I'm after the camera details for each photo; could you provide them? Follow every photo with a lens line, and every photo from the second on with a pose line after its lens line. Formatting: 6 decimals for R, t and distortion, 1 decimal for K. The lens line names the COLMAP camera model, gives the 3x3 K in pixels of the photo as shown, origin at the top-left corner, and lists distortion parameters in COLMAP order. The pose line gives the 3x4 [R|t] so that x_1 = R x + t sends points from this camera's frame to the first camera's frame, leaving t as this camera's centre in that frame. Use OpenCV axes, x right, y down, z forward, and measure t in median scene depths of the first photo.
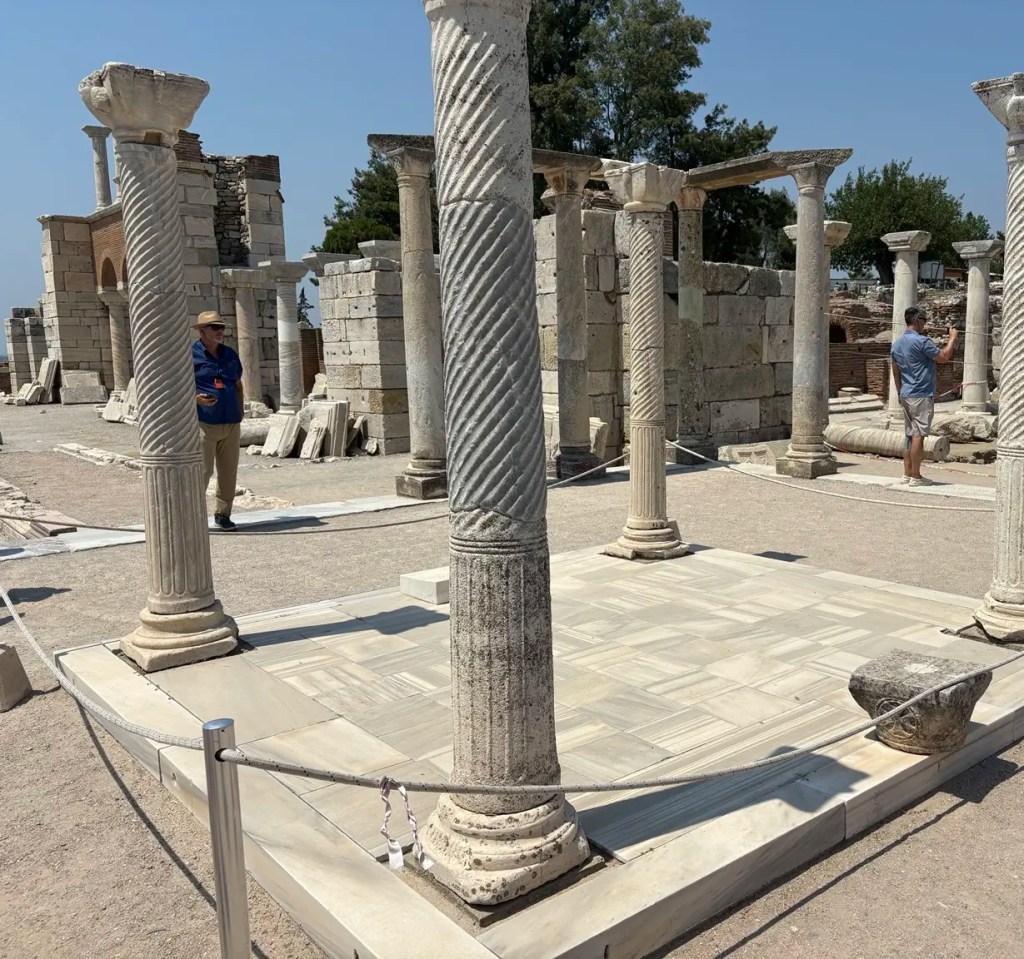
lens RADIAL K [[851.6, 0, 512.0], [0, 851.6, 479.5], [0, 0, 1]] dist [0.006369, 0.002409]
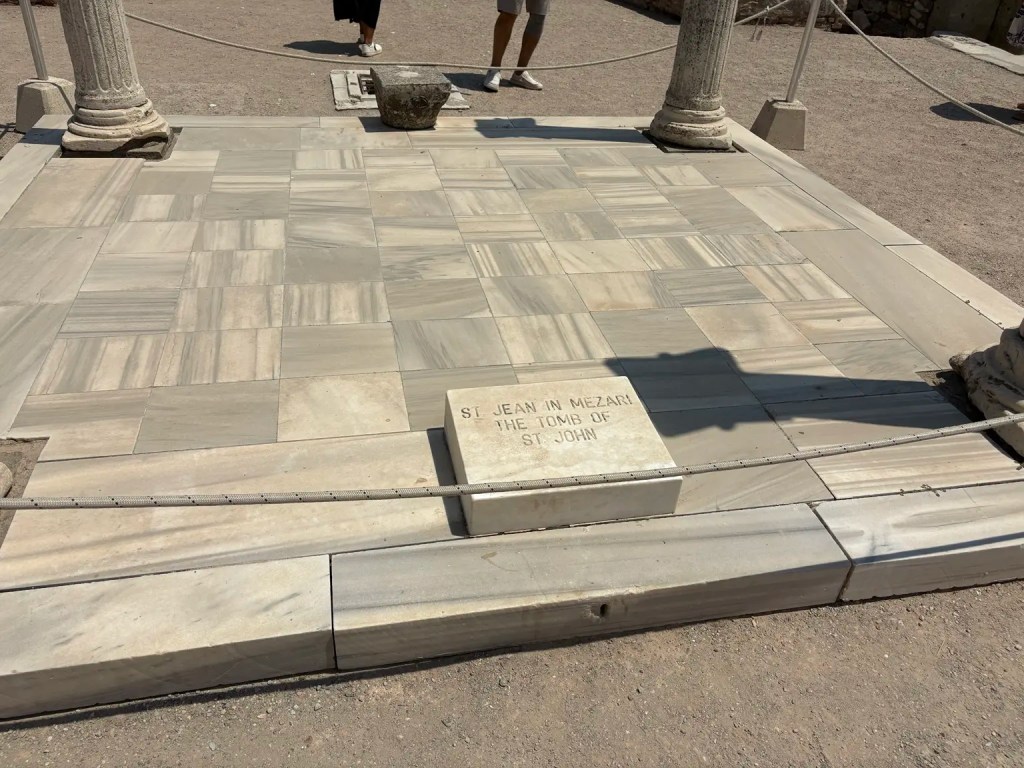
lens RADIAL K [[795.2, 0, 512.0], [0, 795.2, 384.0], [0, 0, 1]] dist [0.026140, -0.001304]
pose [[-0.918650, -0.251099, 0.305010, -0.200108], [0.010713, 0.755920, 0.654576, -0.216718], [-0.394927, 0.604594, -0.691736, 1.589013]]
